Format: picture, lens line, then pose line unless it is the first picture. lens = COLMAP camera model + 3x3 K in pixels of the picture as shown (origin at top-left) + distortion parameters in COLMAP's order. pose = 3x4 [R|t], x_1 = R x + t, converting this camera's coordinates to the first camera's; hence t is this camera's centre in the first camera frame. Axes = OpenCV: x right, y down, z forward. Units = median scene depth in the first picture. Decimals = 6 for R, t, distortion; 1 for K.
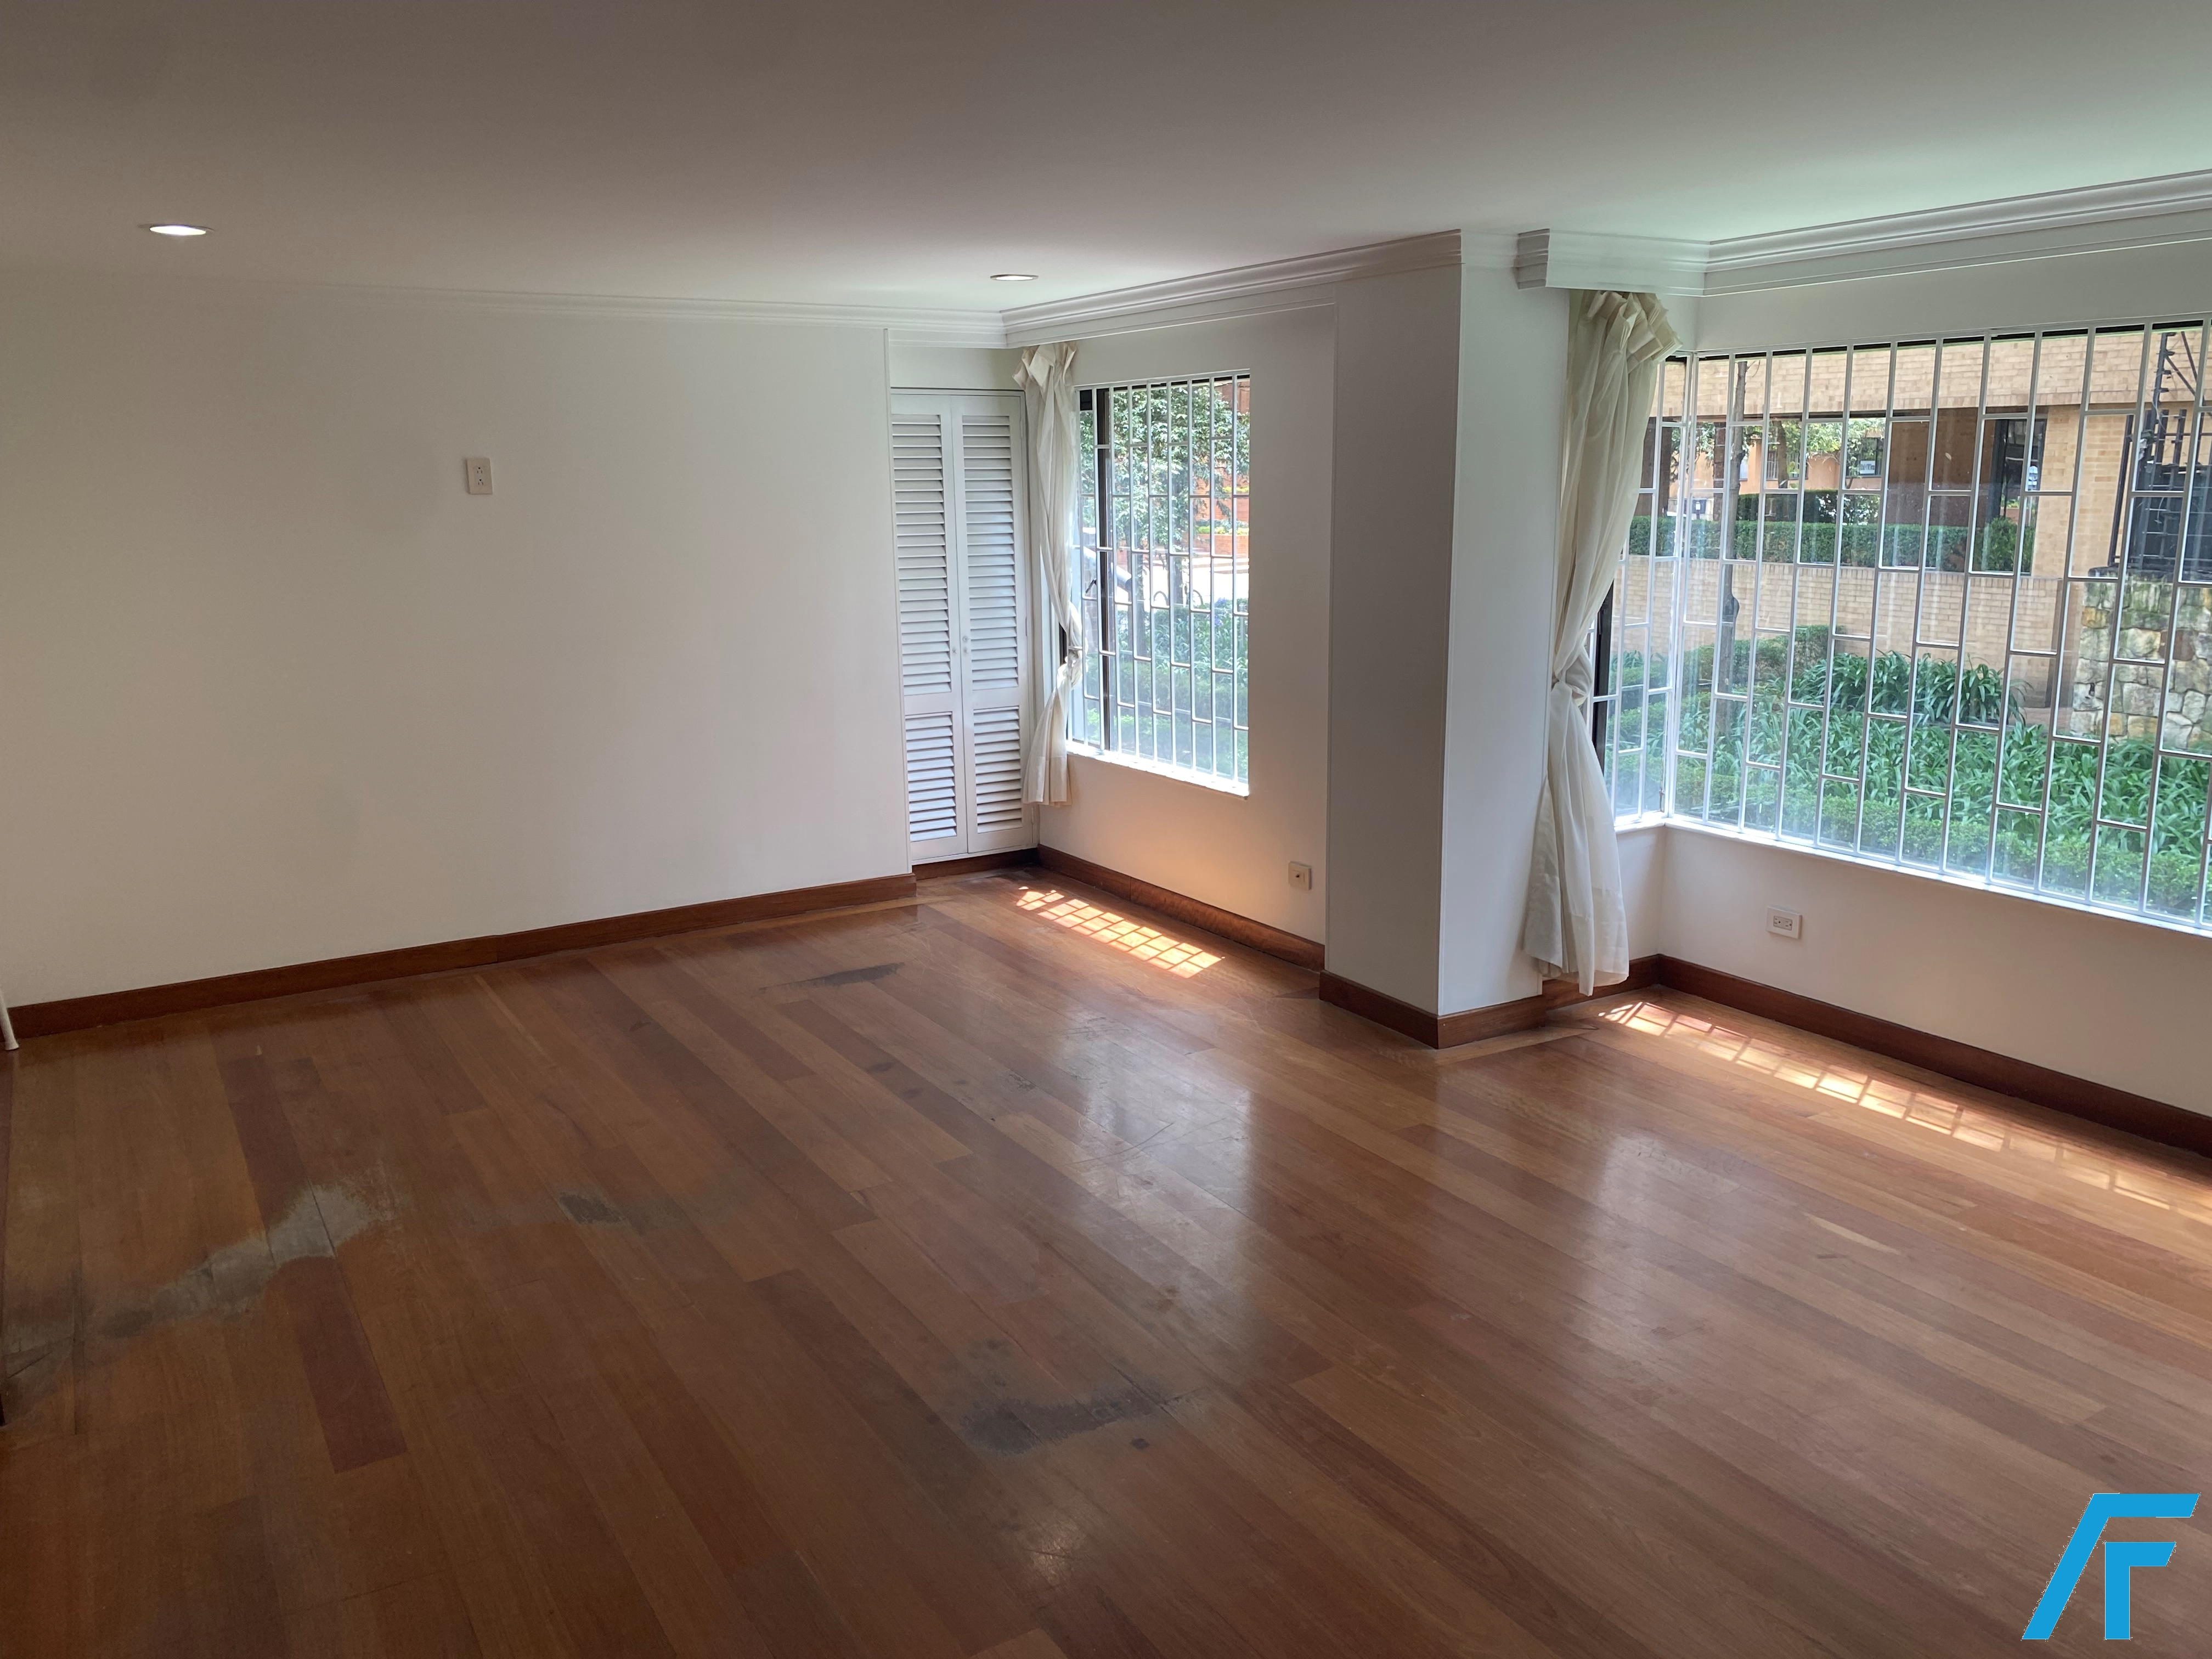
lens RADIAL K [[1688.5, 0, 1102.2], [0, 1688.5, 842.5], [0, 0, 1]] dist [0.035150, 0.003598]
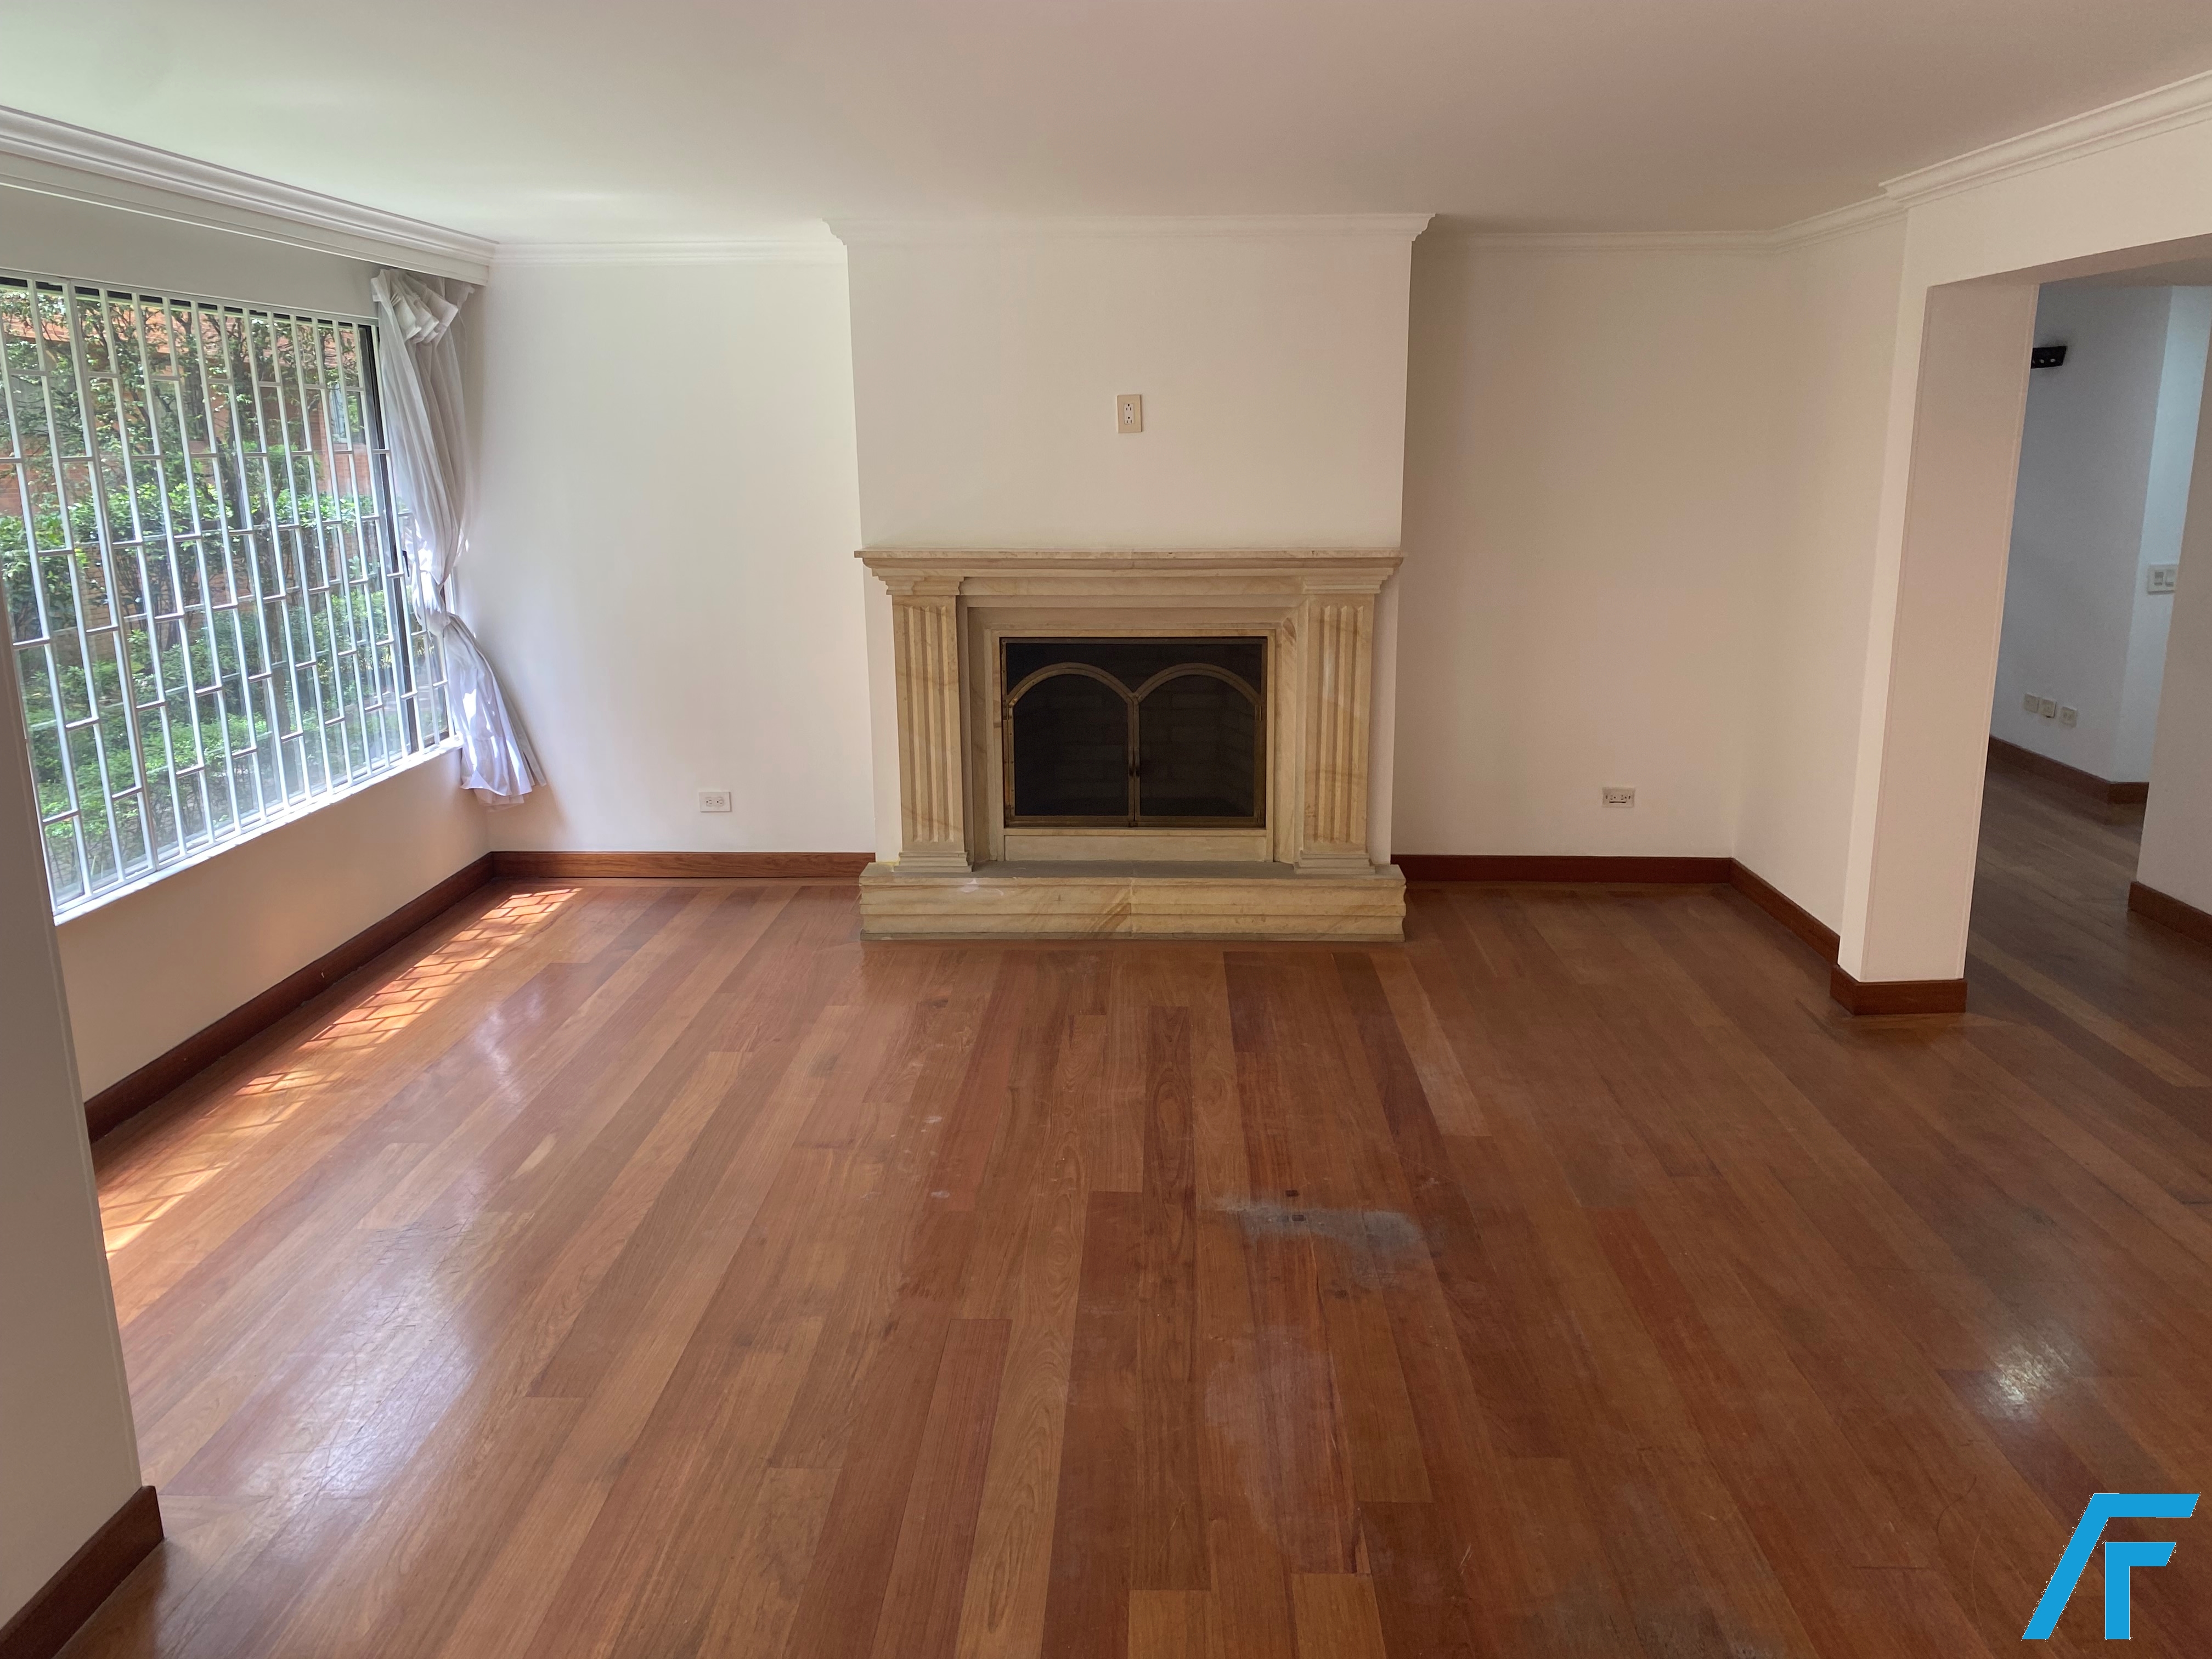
lens RADIAL K [[1656.5, 0, 1116.8], [0, 1656.5, 824.0], [0, 0, 1]] dist [0.125635, -0.302364]
pose [[-0.841479, -0.109422, 0.529093, -0.379948], [0.131173, 0.908602, 0.396529, -0.312392], [-0.524124, 0.403074, -0.750217, 1.447633]]
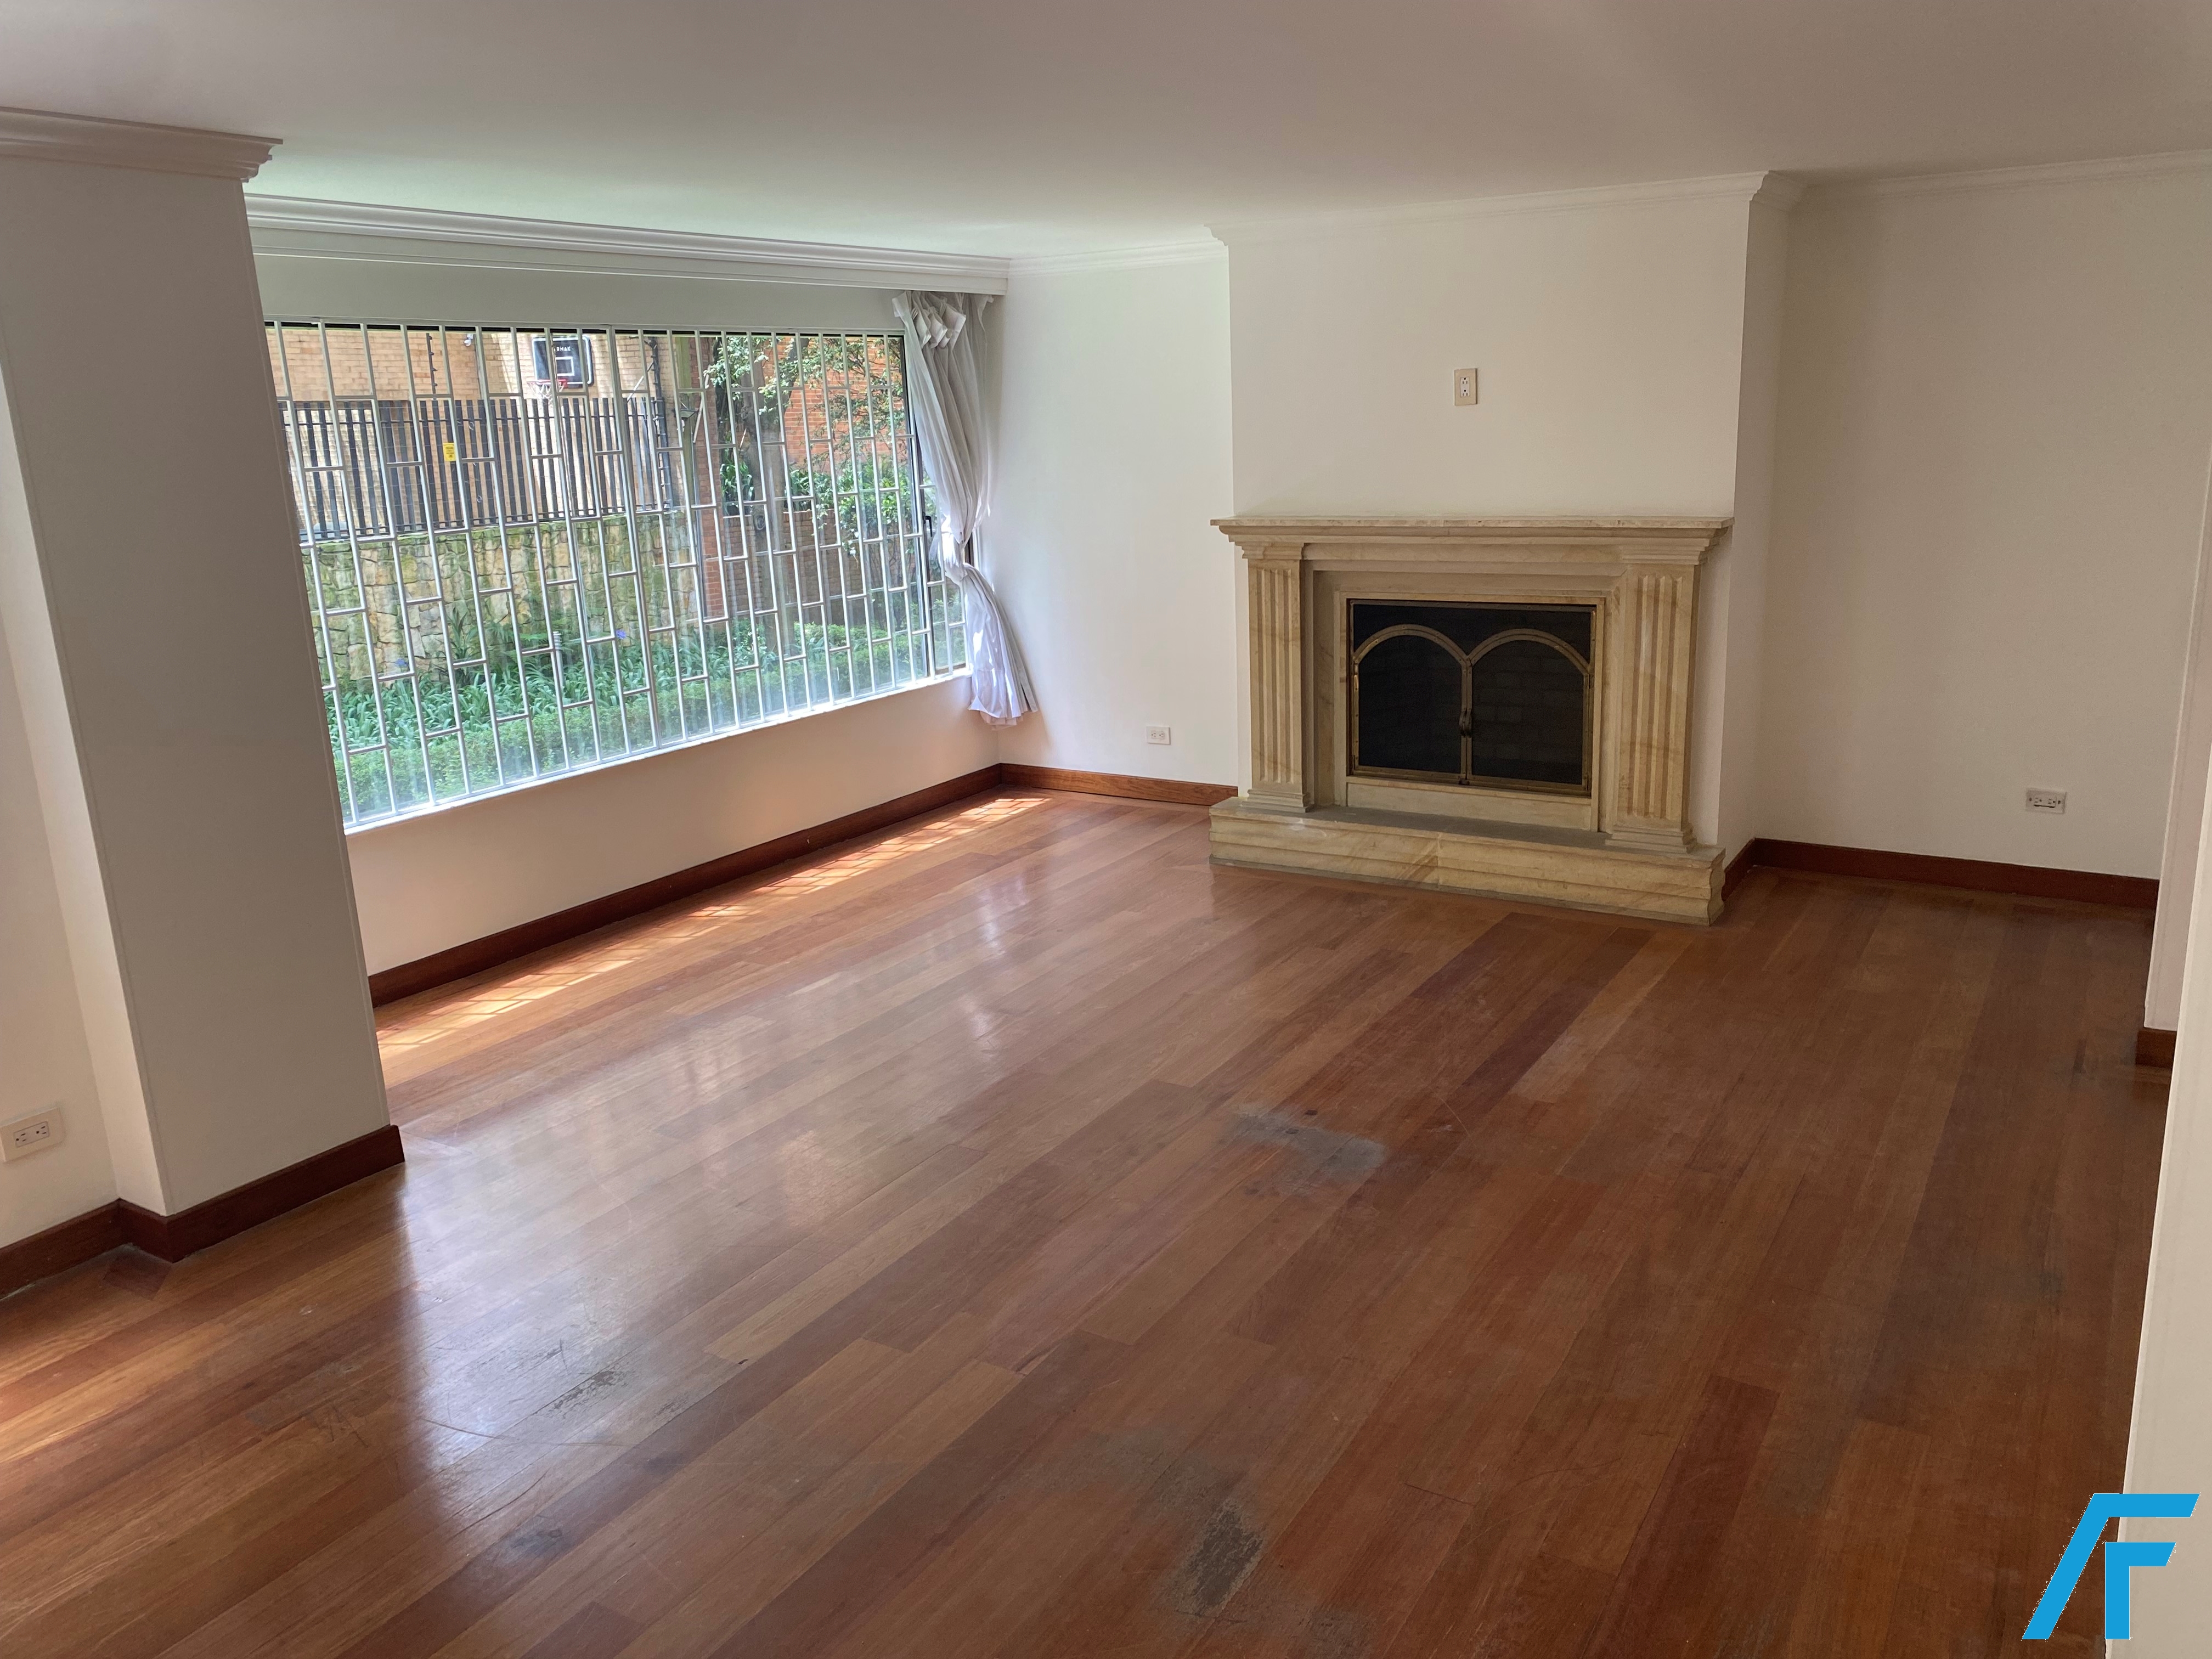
lens RADIAL K [[1656.5, 0, 1116.8], [0, 1656.5, 824.0], [0, 0, 1]] dist [0.125635, -0.302364]
pose [[-0.456667, -0.193021, 0.868446, -0.805905], [0.235612, 0.915081, 0.327282, -0.270263], [-0.857871, 0.354075, -0.372409, 1.198394]]
